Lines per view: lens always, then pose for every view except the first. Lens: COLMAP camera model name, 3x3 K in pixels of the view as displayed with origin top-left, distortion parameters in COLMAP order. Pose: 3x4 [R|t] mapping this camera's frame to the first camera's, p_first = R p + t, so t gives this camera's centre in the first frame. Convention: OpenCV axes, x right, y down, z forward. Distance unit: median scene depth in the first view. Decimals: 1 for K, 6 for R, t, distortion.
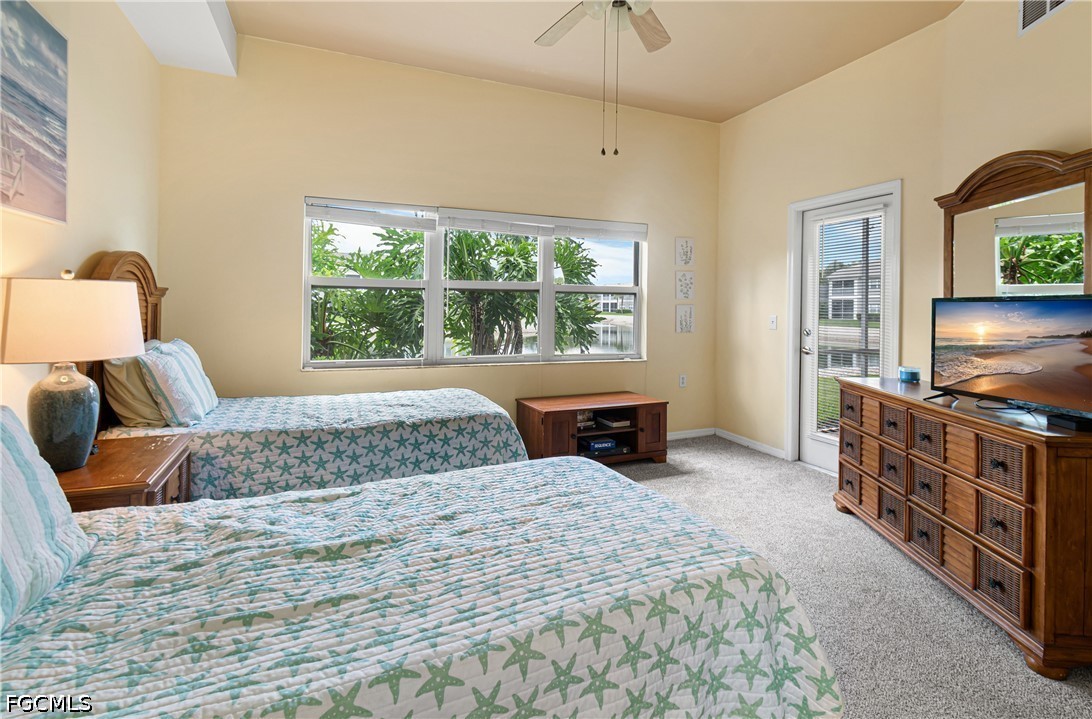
lens RADIAL K [[503.8, 0, 546.1], [0, 503.8, 322.4], [0, 0, 1]] dist [0.002432, 0.000433]
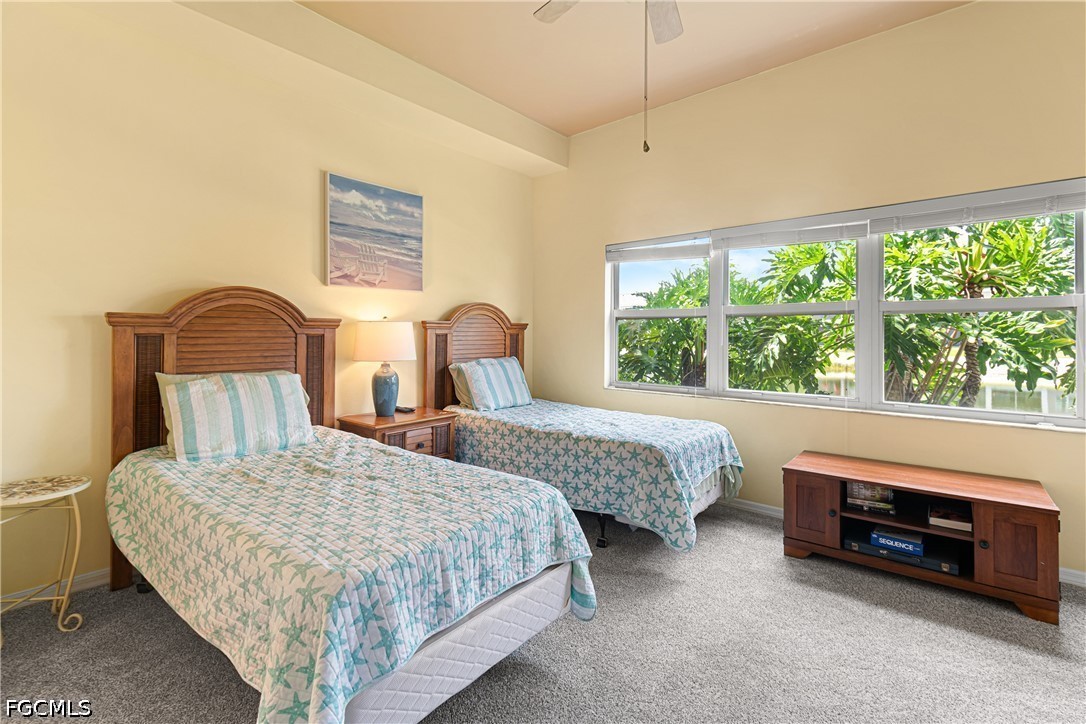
lens RADIAL K [[489.2, 0, 530.2], [0, 489.2, 342.9], [0, 0, 1]] dist [0.001271, -0.000329]
pose [[0.452227, 0.004710, -0.891890, 0.501238], [-0.026173, 0.999625, -0.007992, 0.000394], [0.891519, 0.026957, 0.452181, 0.304067]]
